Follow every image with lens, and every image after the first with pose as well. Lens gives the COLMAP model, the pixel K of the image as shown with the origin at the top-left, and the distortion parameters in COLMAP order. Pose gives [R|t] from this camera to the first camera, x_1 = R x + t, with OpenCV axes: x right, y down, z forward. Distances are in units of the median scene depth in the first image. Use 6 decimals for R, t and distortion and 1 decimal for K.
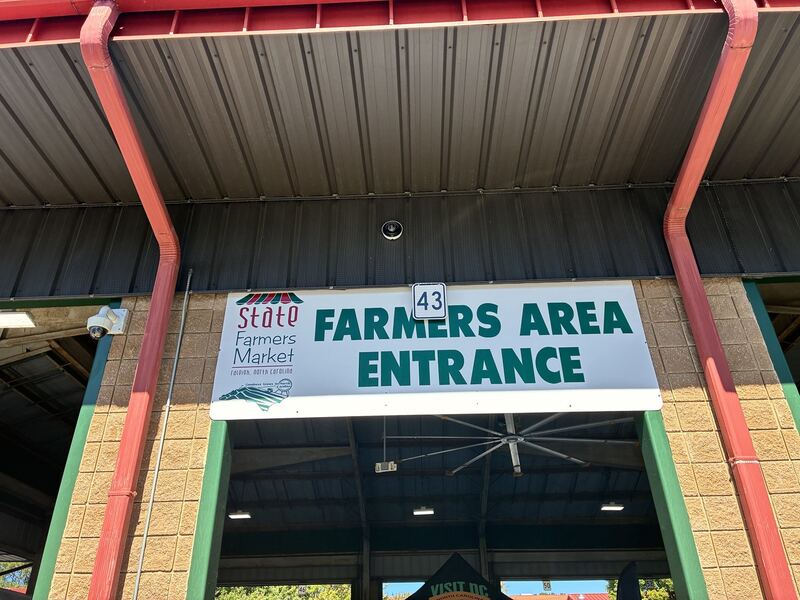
lens RADIAL K [[606.9, 0, 399.2], [0, 606.9, 289.1], [0, 0, 1]] dist [0.048187, -0.074387]
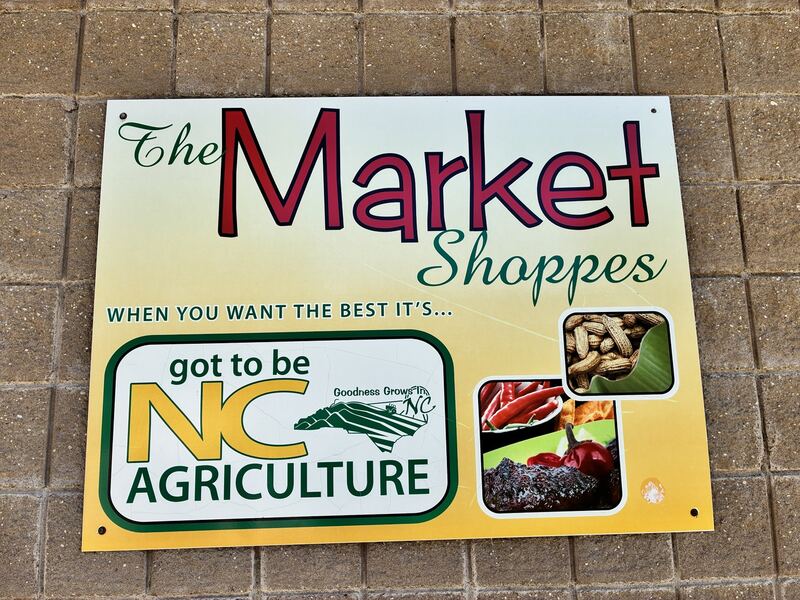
lens RADIAL K [[606.9, 0, 399.2], [0, 606.9, 289.1], [0, 0, 1]] dist [0.048187, -0.074387]
pose [[0.986031, -0.029943, -0.163848, -0.209712], [0.026206, 0.999346, -0.024919, 0.137038], [0.164487, 0.020277, 0.986171, 0.864642]]
